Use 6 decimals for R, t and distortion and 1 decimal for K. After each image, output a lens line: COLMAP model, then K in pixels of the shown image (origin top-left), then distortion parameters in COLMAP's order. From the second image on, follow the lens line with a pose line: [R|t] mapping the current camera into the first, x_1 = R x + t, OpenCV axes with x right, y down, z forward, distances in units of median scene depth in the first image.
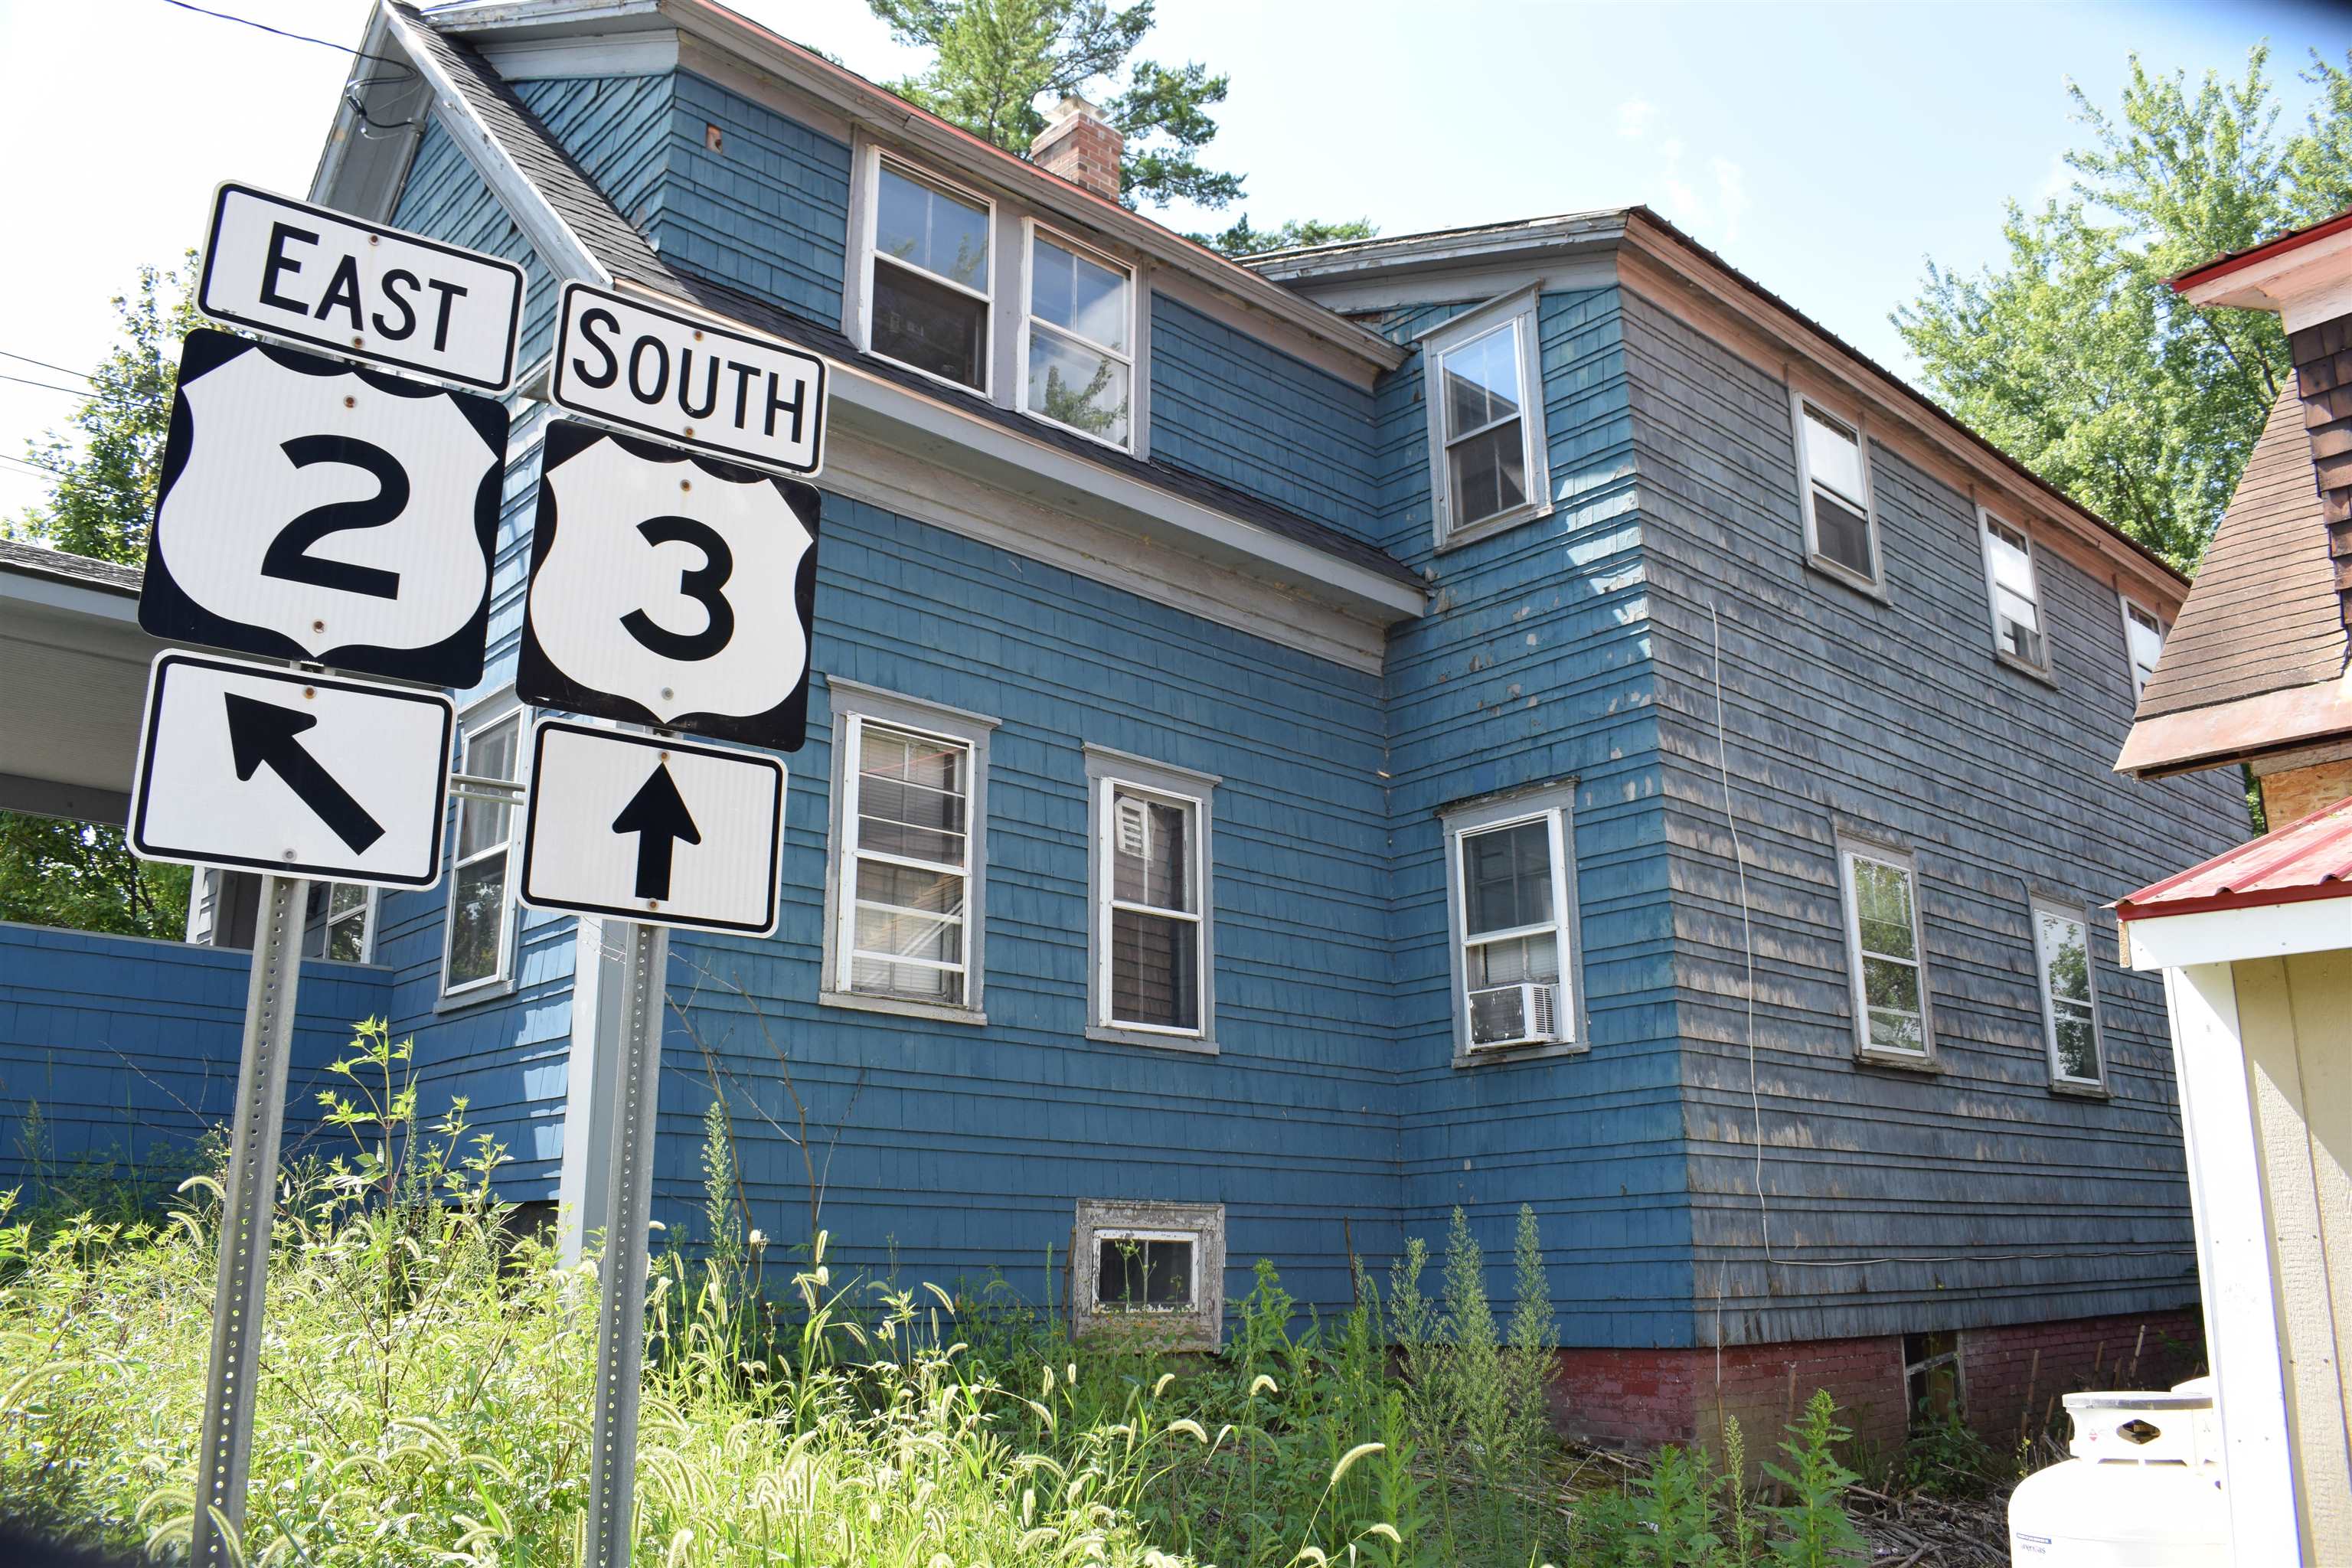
lens RADIAL K [[1845.0, 0, 1176.0], [0, 1845.0, 784.0], [0, 0, 1]] dist [-0.099410, 0.012878]
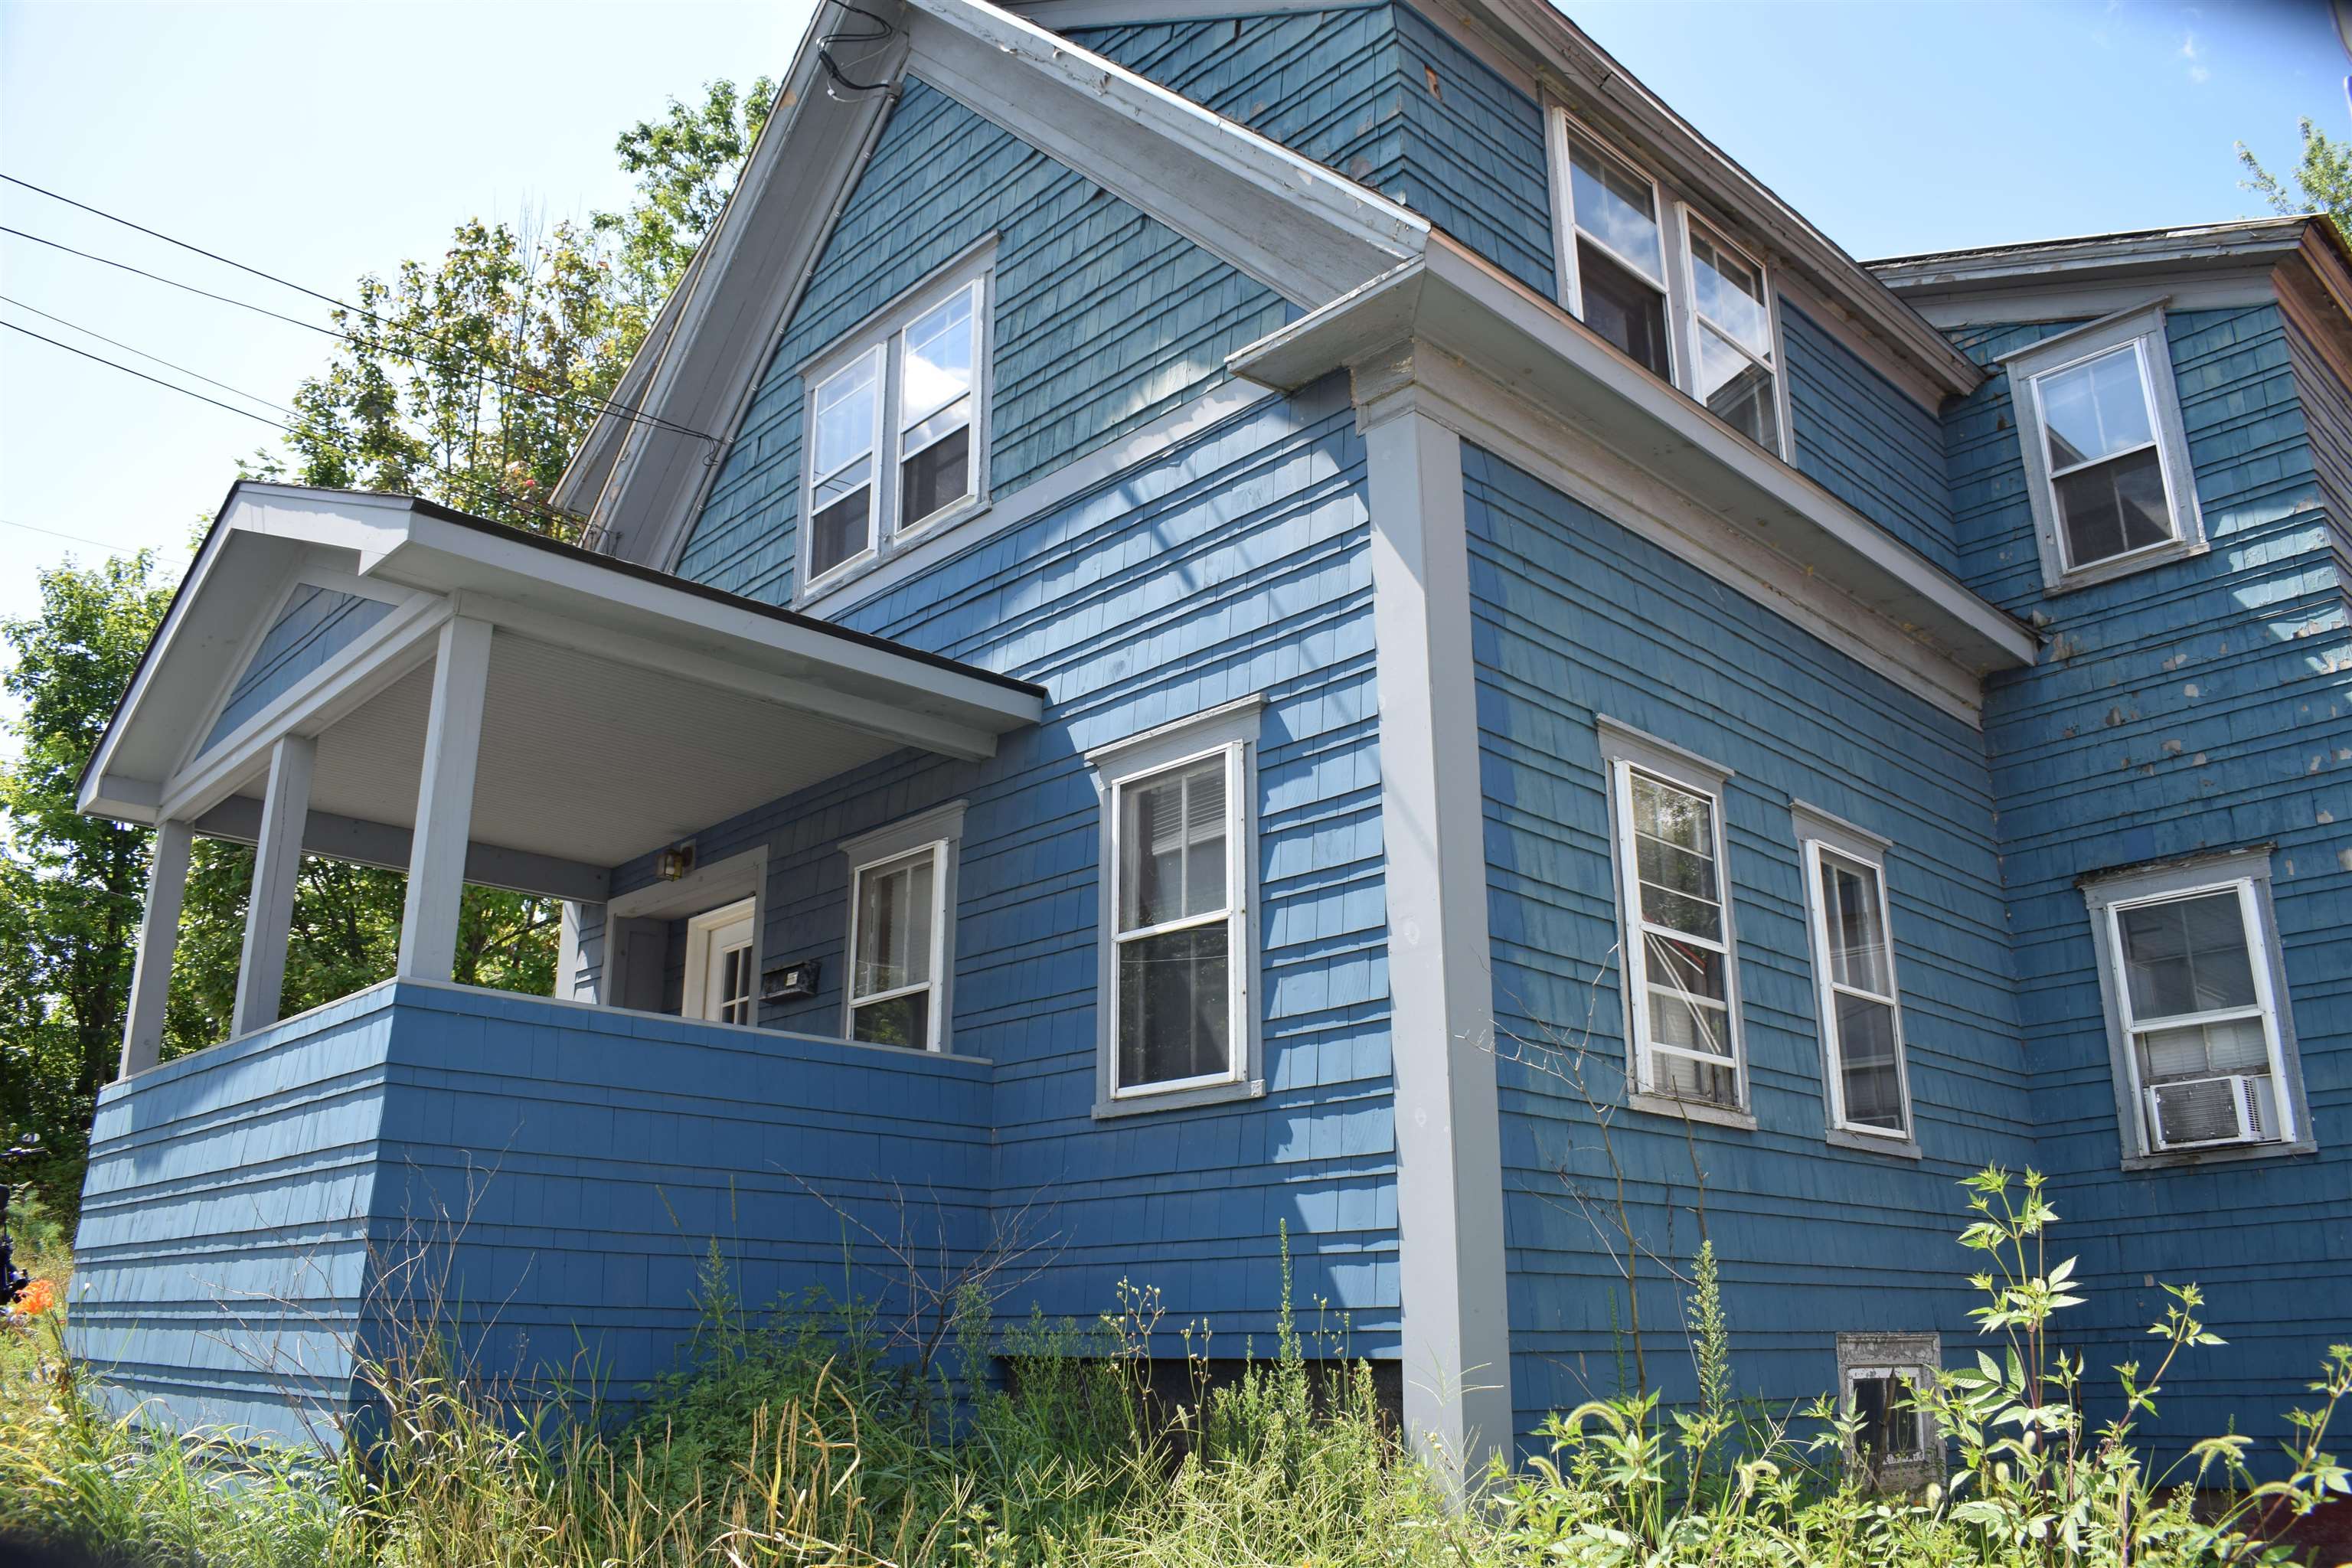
lens RADIAL K [[1845.0, 0, 1176.0], [0, 1845.0, 784.0], [0, 0, 1]] dist [-0.099410, 0.012878]
pose [[0.999897, 0.010396, 0.009862, -0.314691], [-0.010010, 0.999210, -0.038462, 0.005749], [-0.010254, 0.038360, 0.999211, 0.133680]]
